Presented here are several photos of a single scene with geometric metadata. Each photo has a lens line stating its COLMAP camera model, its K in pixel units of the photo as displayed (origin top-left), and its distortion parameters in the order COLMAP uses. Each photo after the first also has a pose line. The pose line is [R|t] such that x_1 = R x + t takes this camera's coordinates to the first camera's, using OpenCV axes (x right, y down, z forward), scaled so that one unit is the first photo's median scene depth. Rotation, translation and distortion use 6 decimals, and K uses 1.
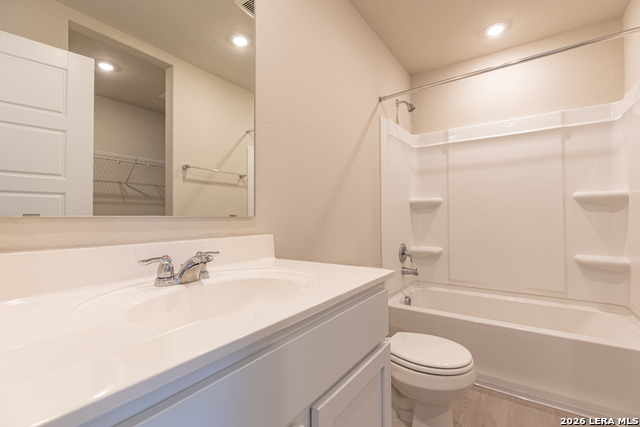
lens RADIAL K [[287.3, 0, 322.1], [0, 287.3, 211.8], [0, 0, 1]] dist [0.005807, -0.000811]
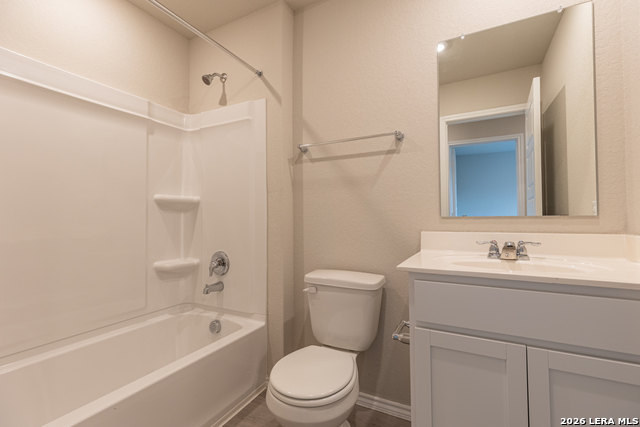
lens RADIAL K [[287.3, 0, 322.1], [0, 287.3, 211.8], [0, 0, 1]] dist [0.005807, -0.000811]
pose [[-0.126959, 0.024969, 0.991594, -0.097509], [-0.007986, 0.999625, -0.026194, 0.007383], [-0.991876, -0.011244, -0.126712, 0.580298]]
